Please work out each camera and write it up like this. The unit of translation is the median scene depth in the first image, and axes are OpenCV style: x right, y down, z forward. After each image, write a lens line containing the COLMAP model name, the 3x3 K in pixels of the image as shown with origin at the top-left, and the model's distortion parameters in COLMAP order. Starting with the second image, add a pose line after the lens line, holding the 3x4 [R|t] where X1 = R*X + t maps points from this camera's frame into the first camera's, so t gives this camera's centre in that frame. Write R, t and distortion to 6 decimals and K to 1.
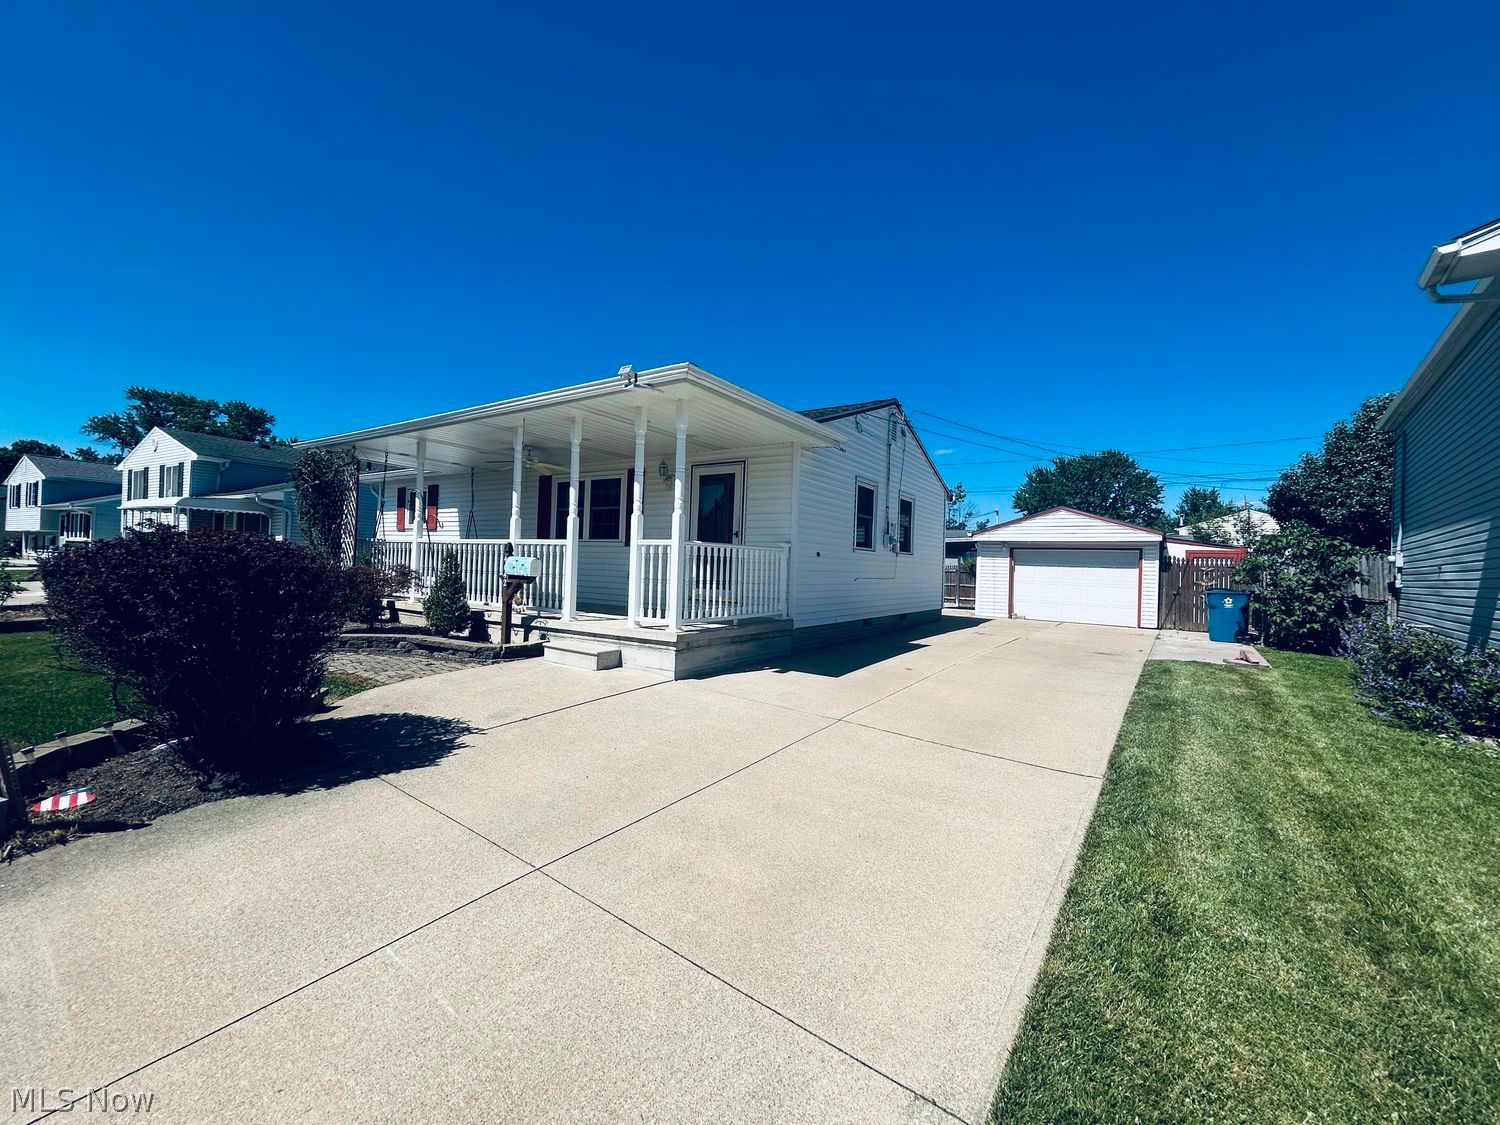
lens RADIAL K [[606.5, 0, 738.1], [0, 606.5, 552.8], [0, 0, 1]] dist [-0.006228, 0.003508]
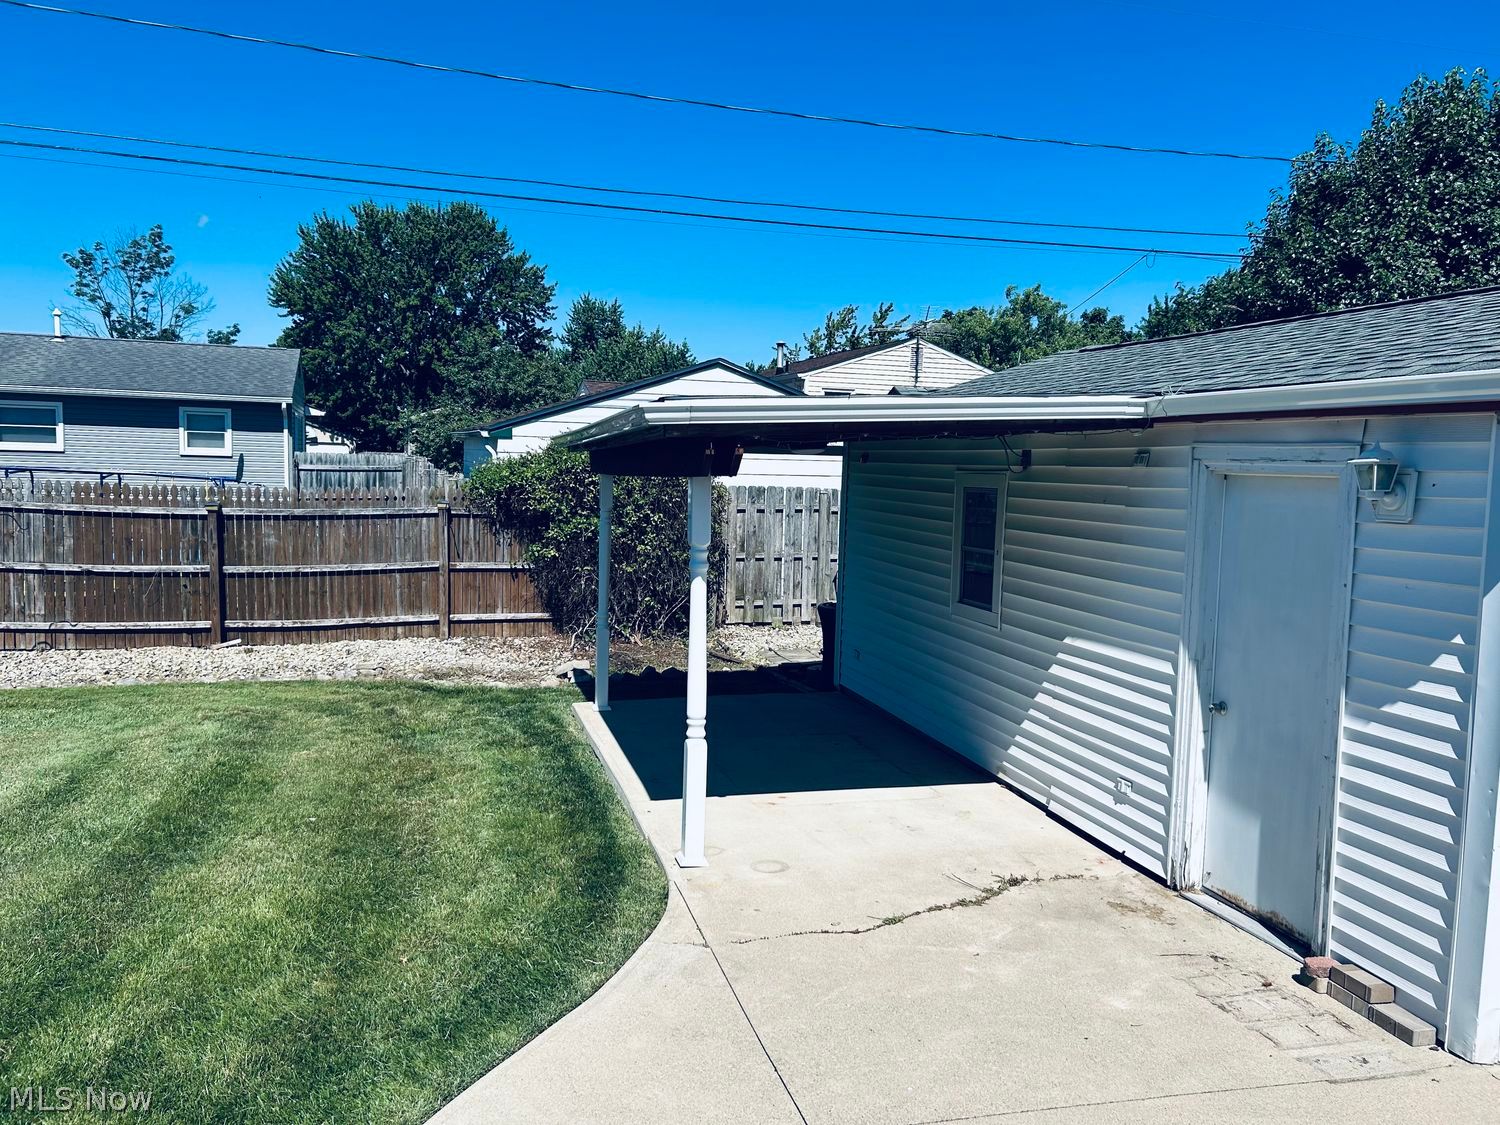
lens RADIAL K [[1129.9, 0, 747.1], [0, 1129.9, 569.6], [0, 0, 1]] dist [0.044976, -0.046428]
pose [[0.642408, -0.084520, 0.761688, 0.026620], [-0.030830, 0.990245, 0.135884, -0.004333], [-0.765743, -0.110776, 0.633535, 0.199099]]
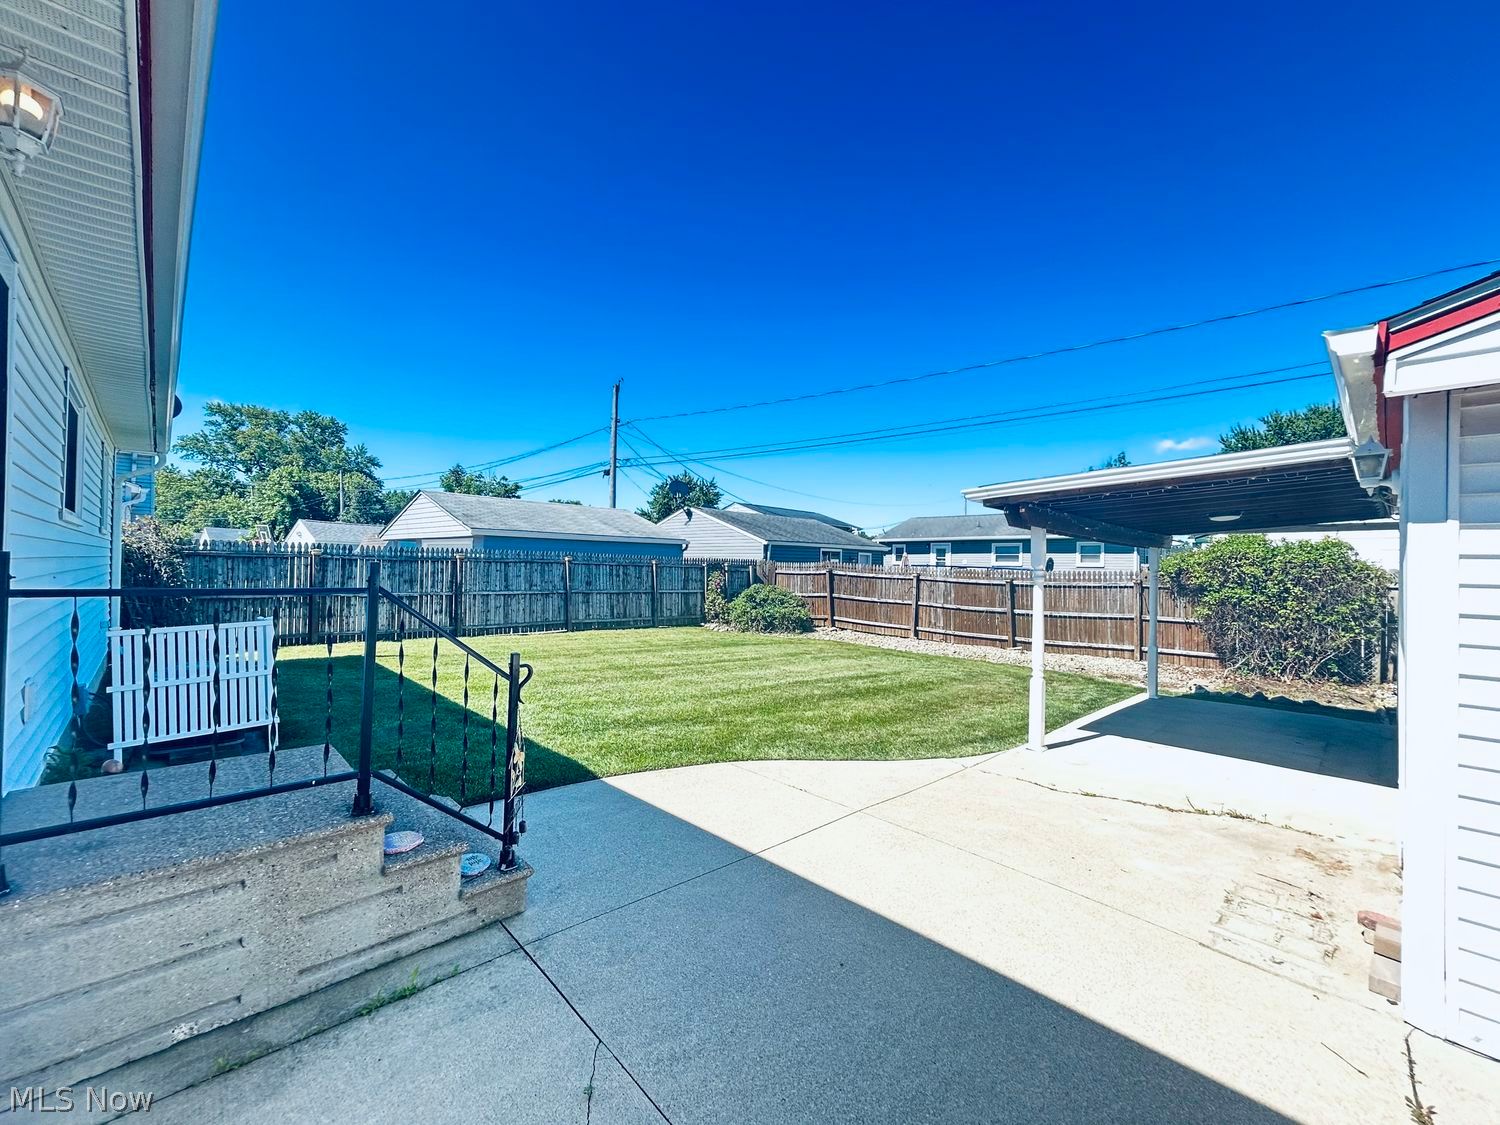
lens RADIAL K [[606.5, 0, 746.8], [0, 606.5, 562.7], [0, 0, 1]] dist [-0.006228, 0.003508]
pose [[0.980152, -0.013070, -0.197817, 0.058385], [0.016383, 0.999751, 0.015118, 0.001523], [0.197570, -0.018059, 0.980122, 0.174361]]
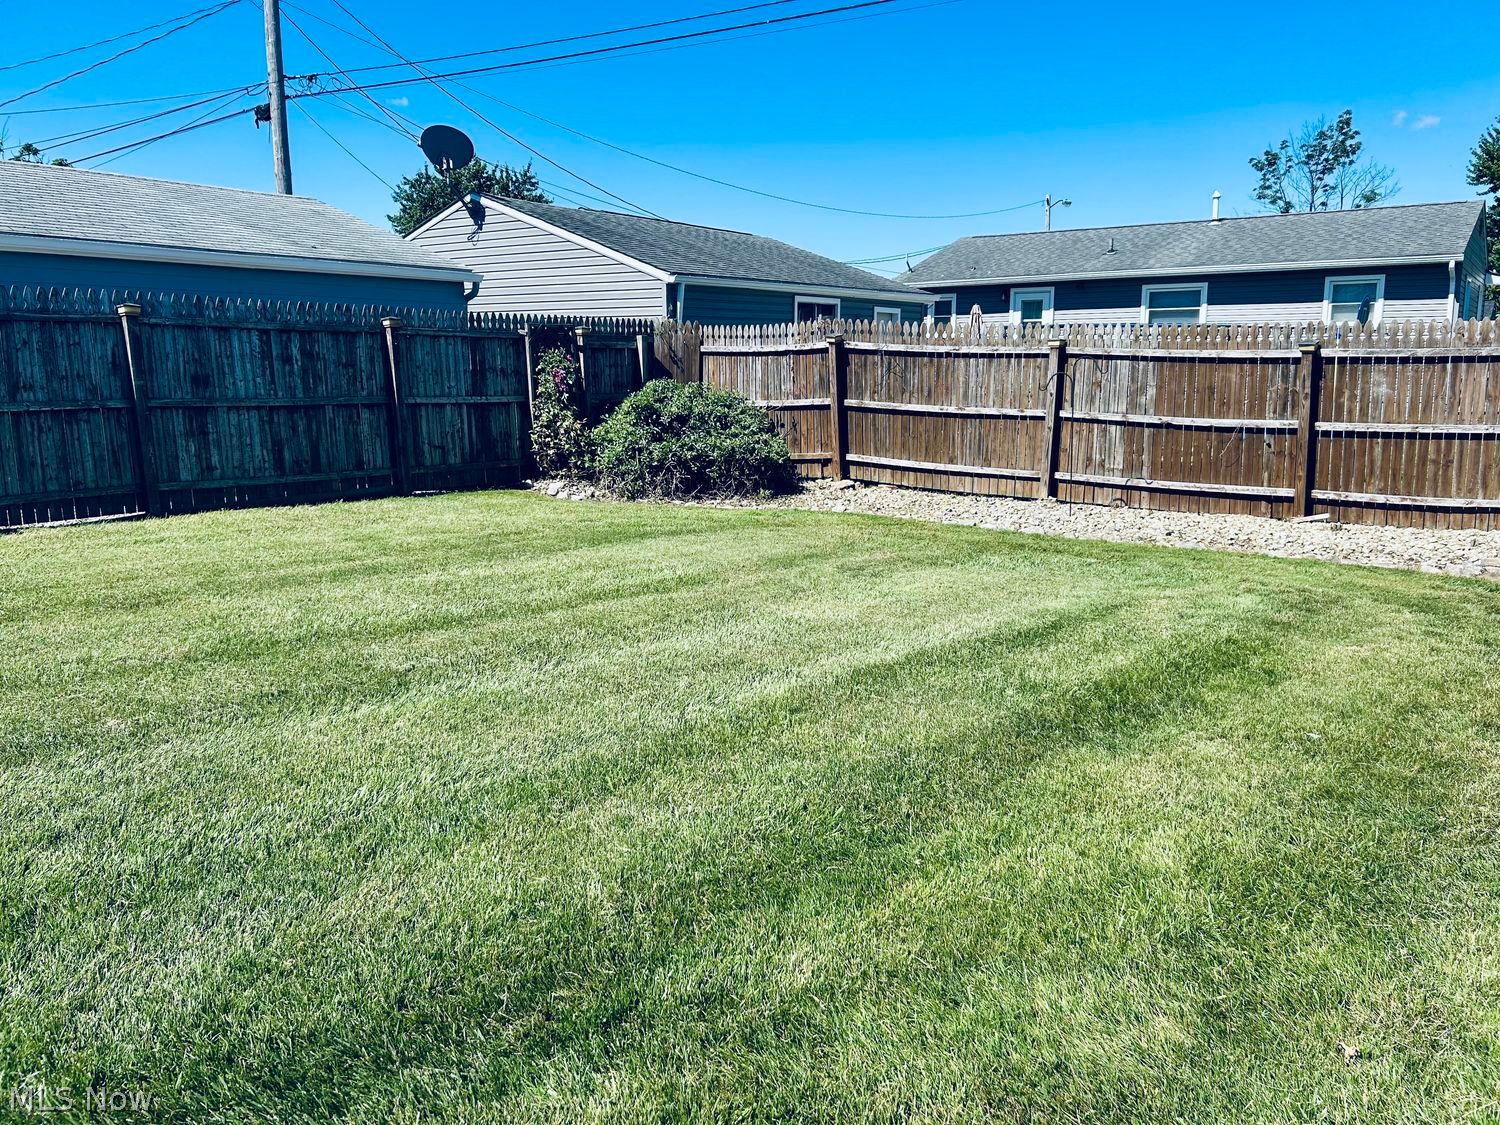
lens RADIAL K [[1129.9, 0, 751.3], [0, 1129.9, 548.7], [0, 0, 1]] dist [0.044976, -0.046428]
pose [[0.997032, -0.019810, -0.074402, 0.044863], [0.033598, 0.981415, 0.188933, 0.005881], [0.069277, -0.190872, 0.979167, 0.220487]]
